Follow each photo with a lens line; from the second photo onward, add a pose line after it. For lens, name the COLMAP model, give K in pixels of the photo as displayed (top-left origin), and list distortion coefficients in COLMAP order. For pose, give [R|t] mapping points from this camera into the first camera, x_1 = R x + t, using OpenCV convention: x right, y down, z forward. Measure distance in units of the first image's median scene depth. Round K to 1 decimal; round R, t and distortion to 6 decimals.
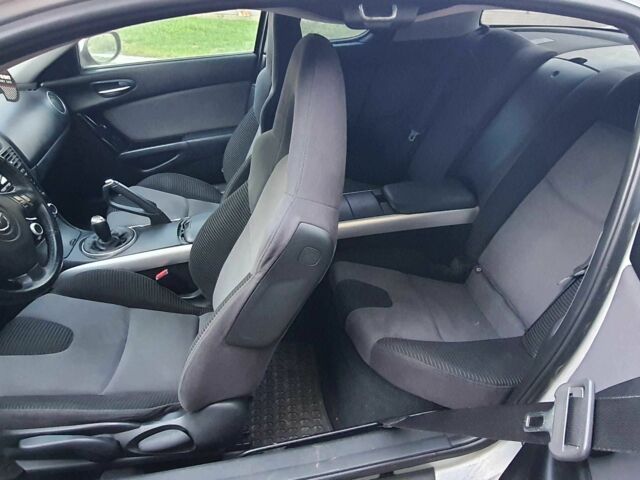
lens RADIAL K [[396.3, 0, 320.0], [0, 396.3, 240.0], [0, 0, 1]] dist [-0.004376, -0.001869]
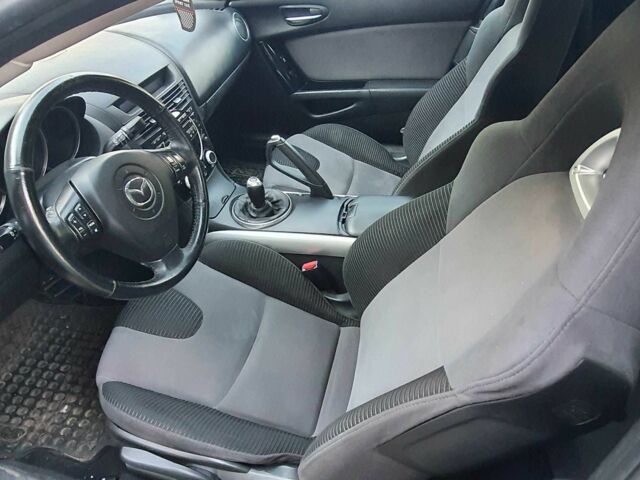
lens RADIAL K [[414.8, 0, 320.0], [0, 414.8, 240.0], [0, 0, 1]] dist [-0.022700, 0.001009]
pose [[0.913771, 0.260203, -0.311956, -0.122560], [-0.216110, 0.961620, 0.169067, -0.106857], [0.343975, -0.087072, 0.934933, 0.206513]]
